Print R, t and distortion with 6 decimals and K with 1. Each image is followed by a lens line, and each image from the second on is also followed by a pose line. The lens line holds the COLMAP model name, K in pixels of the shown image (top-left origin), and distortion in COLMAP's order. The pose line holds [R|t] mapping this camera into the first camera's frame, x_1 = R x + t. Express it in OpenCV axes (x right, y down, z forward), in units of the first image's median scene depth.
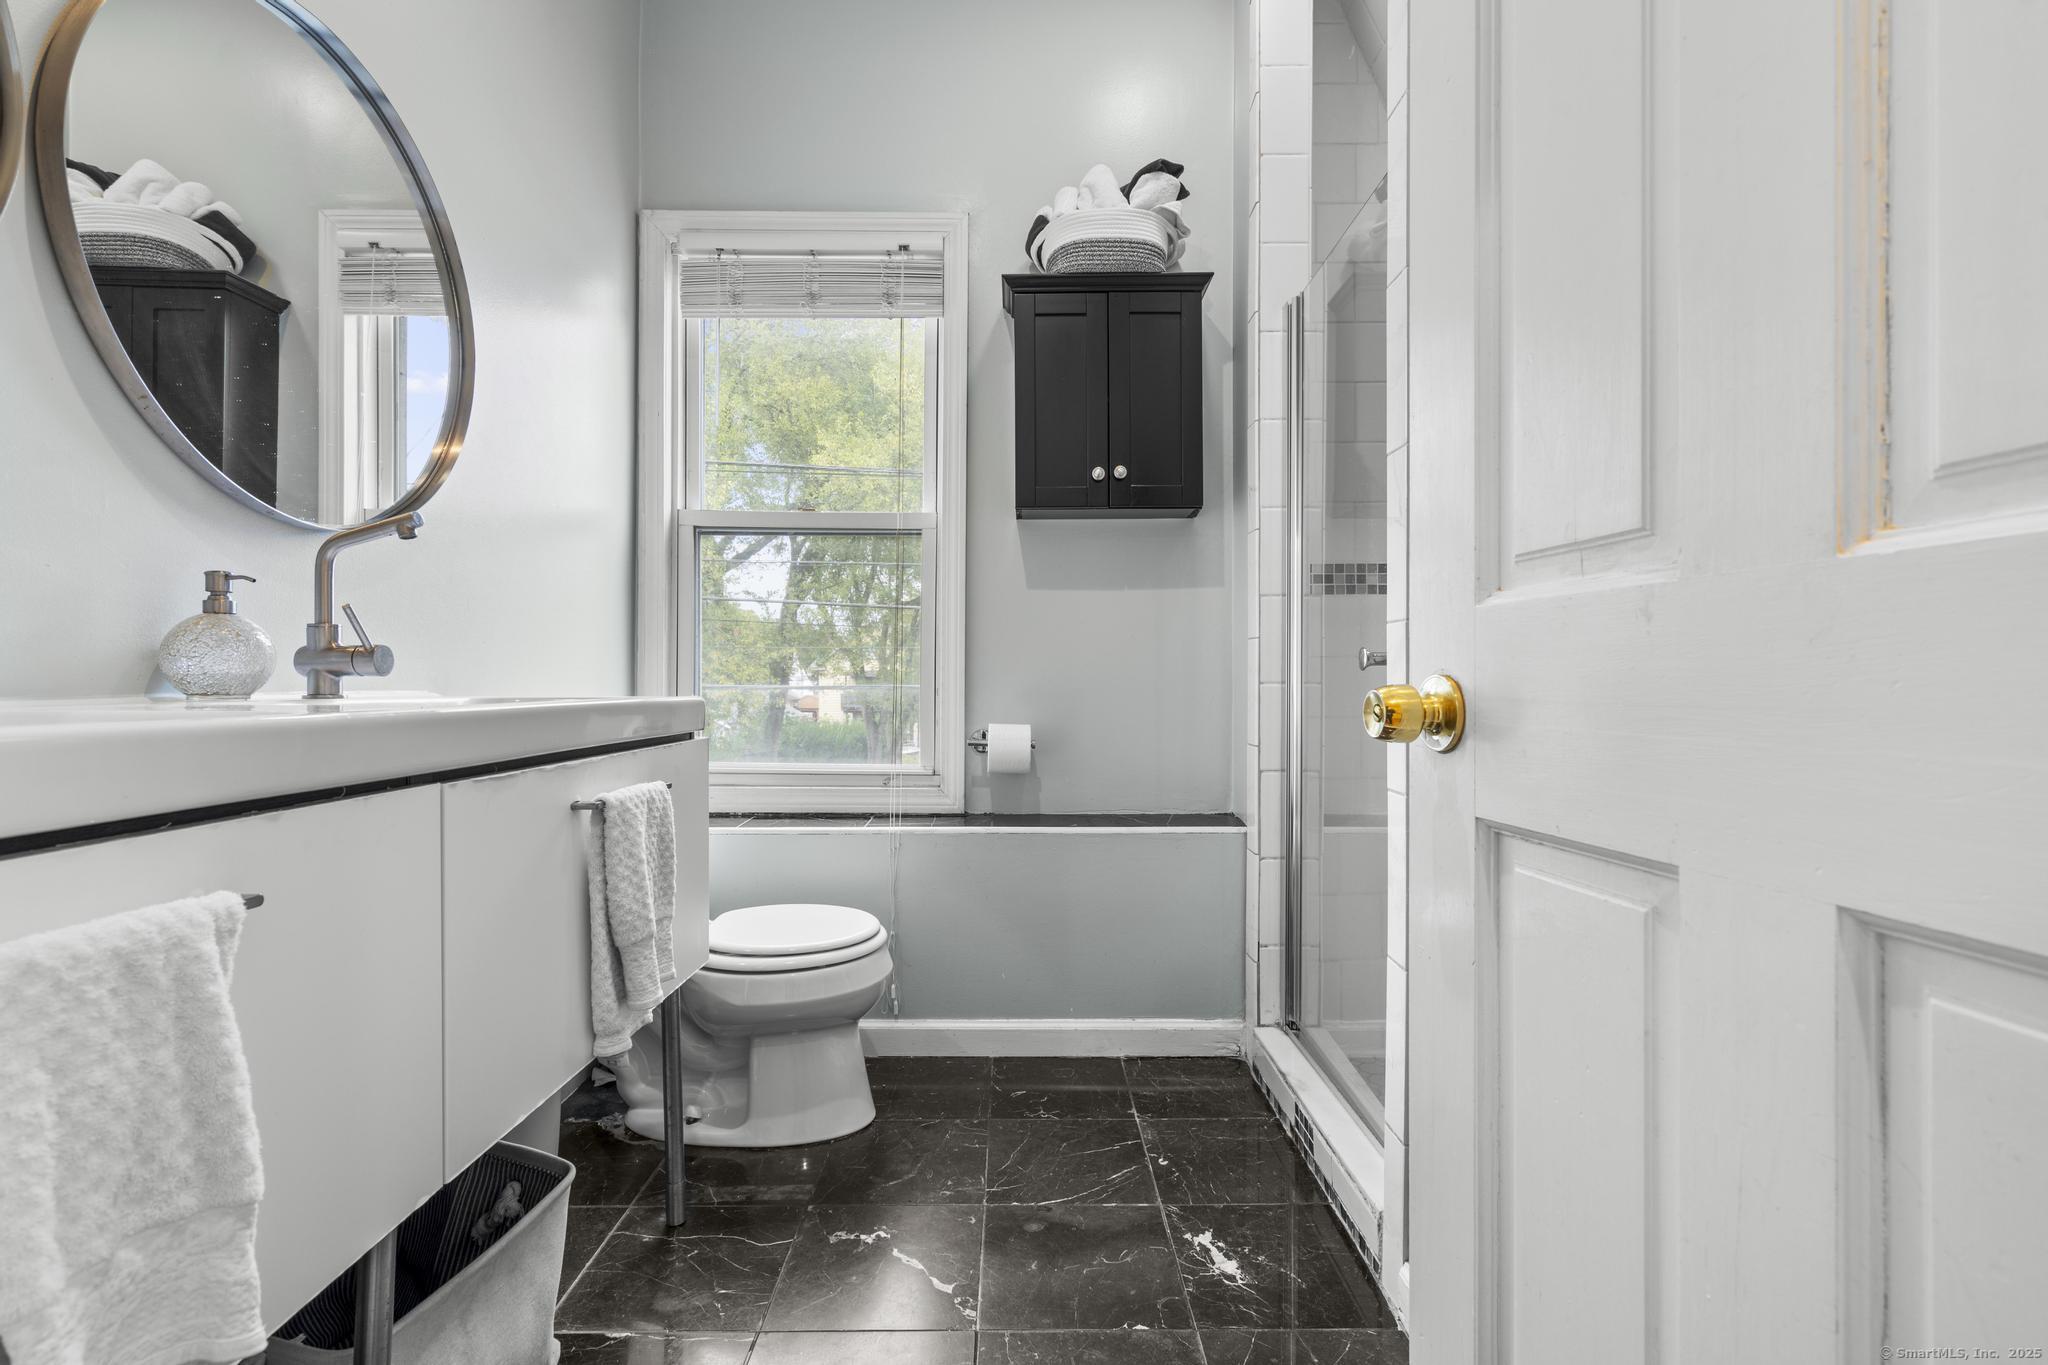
lens RADIAL K [[922.6, 0, 1016.6], [0, 922.6, 683.0], [0, 0, 1]] dist [-0.000178, 0.000853]
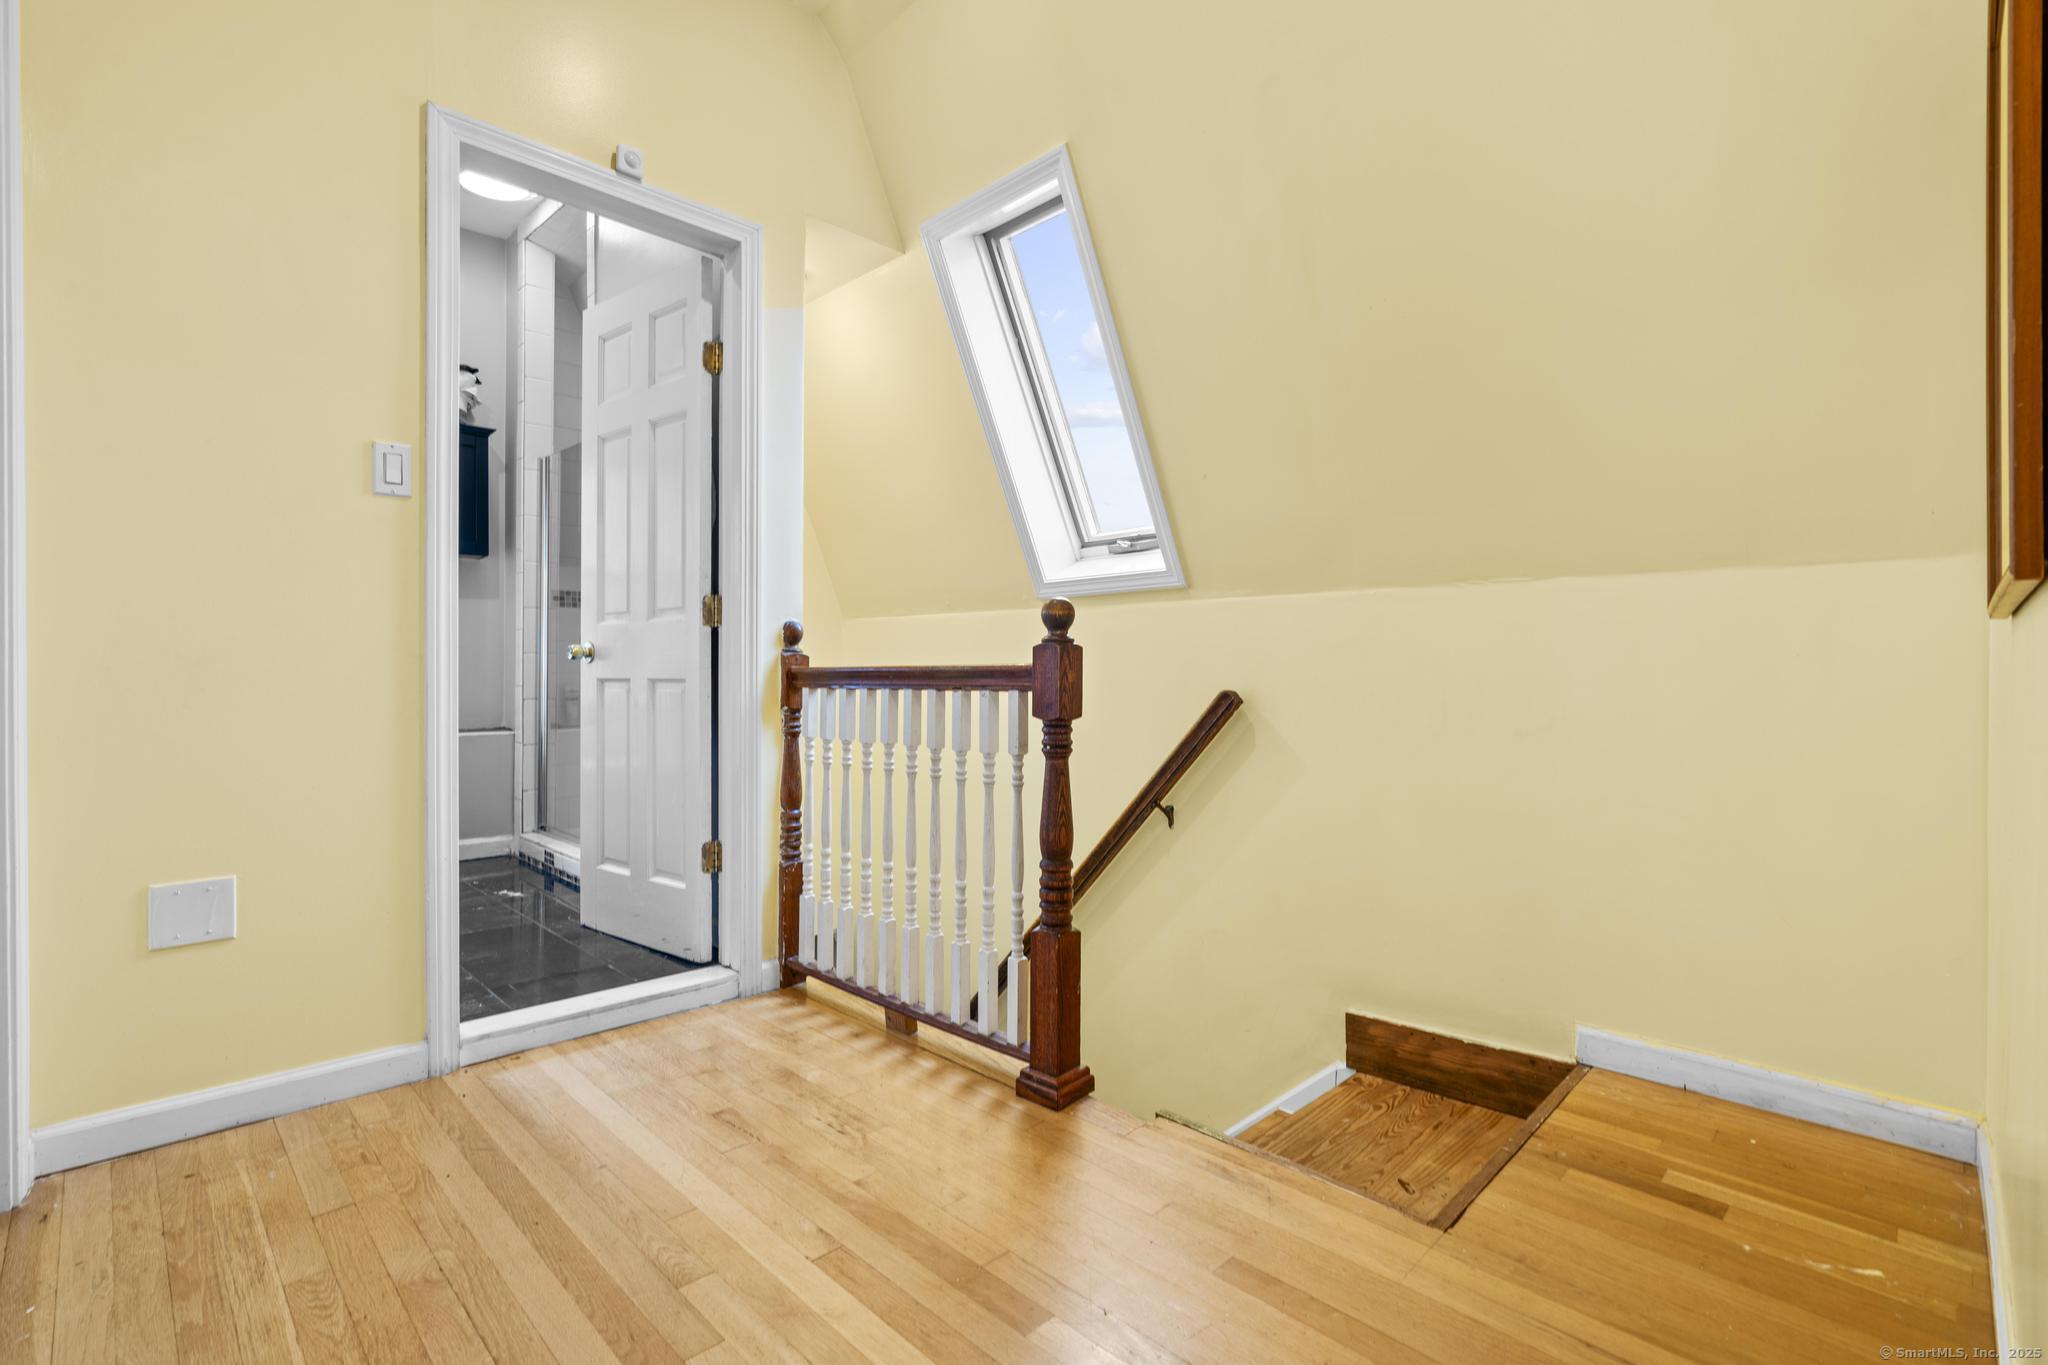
lens RADIAL K [[922.6, 0, 1013.2], [0, 922.6, 678.7], [0, 0, 1]] dist [-0.000178, 0.000853]
pose [[0.713220, 0.000279, 0.700940, -0.345068], [-0.003352, 0.999990, 0.003013, 0.044192], [-0.700932, -0.004498, 0.713214, -1.050566]]
